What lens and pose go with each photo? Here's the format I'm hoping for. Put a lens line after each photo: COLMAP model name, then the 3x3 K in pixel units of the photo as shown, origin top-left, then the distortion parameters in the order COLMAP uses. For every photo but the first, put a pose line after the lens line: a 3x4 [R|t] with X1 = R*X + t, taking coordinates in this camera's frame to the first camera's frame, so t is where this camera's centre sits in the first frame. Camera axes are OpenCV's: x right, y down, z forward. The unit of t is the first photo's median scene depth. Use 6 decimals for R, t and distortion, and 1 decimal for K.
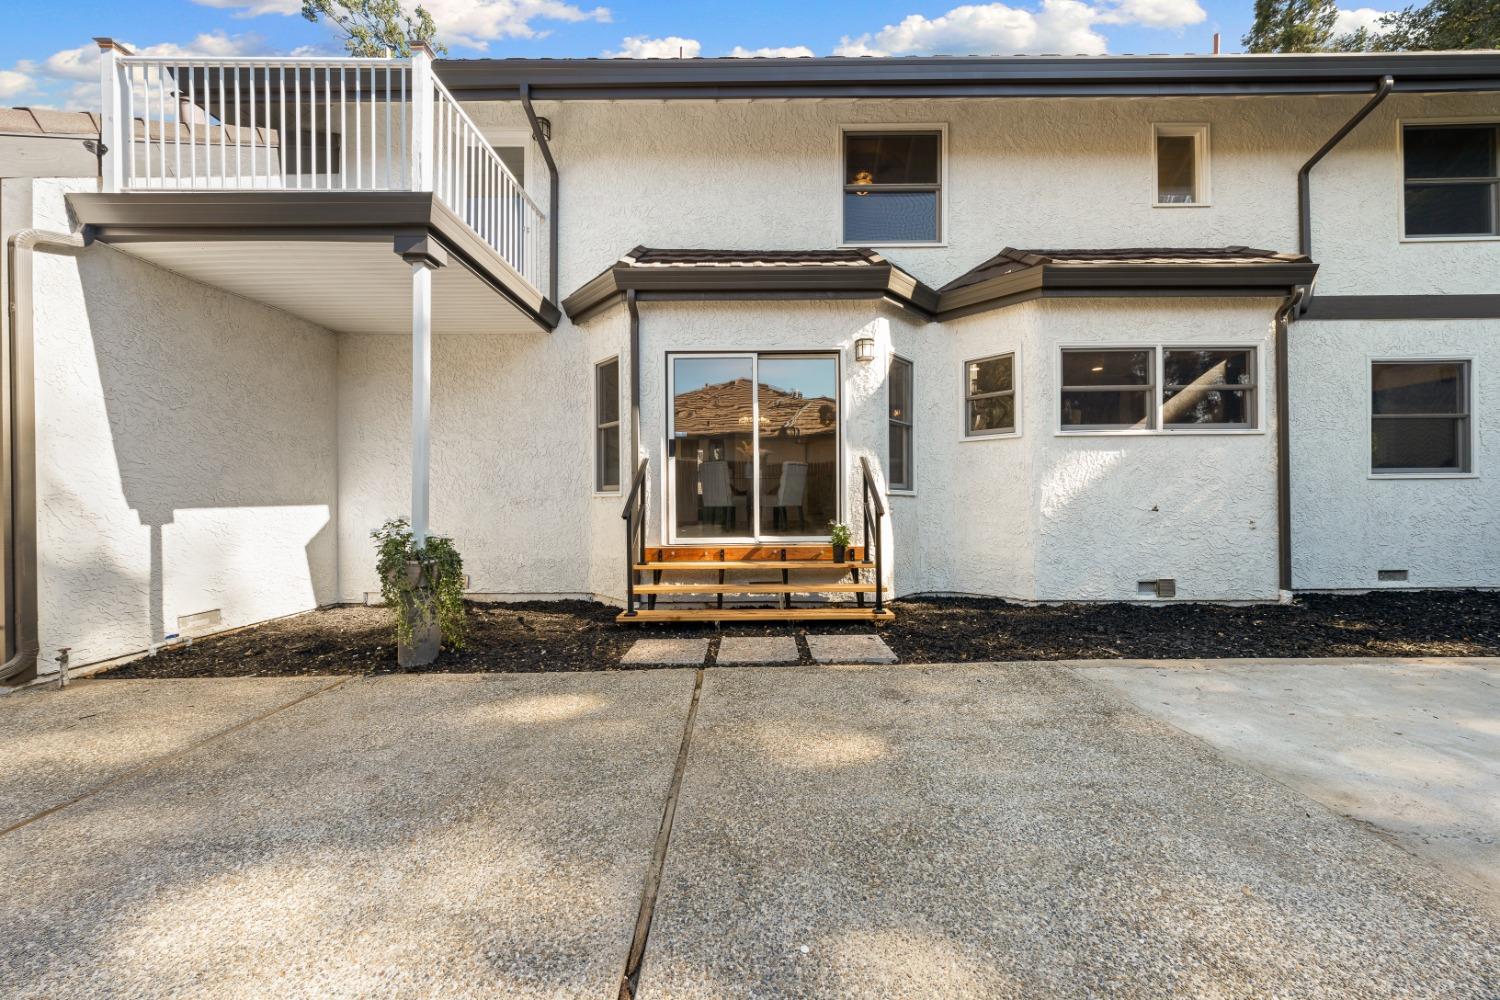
lens RADIAL K [[512.2, 0, 746.8], [0, 512.2, 494.2], [0, 0, 1]] dist [-0.001409, 0.000047]
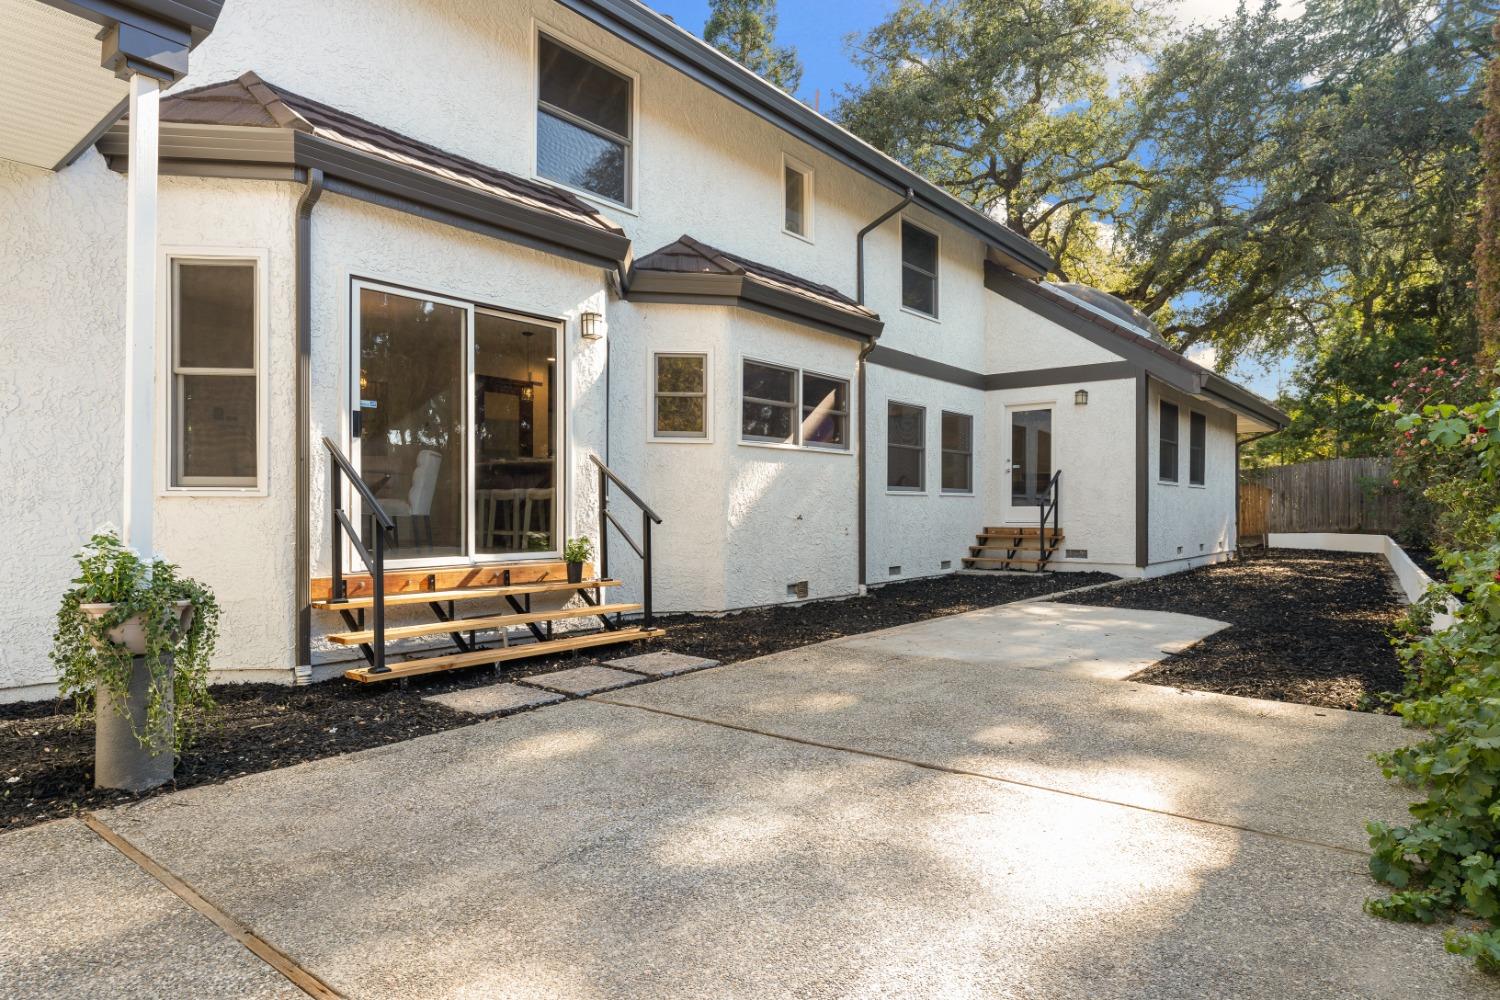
lens RADIAL K [[854.7, 0, 760.9], [0, 854.7, 510.0], [0, 0, 1]] dist [-0.003200, 0.000499]
pose [[0.629409, 0.007658, 0.777037, -0.666629], [-0.012069, 0.999927, -0.000079, 0.013034], [-0.776981, -0.009328, 0.629456, -0.087678]]
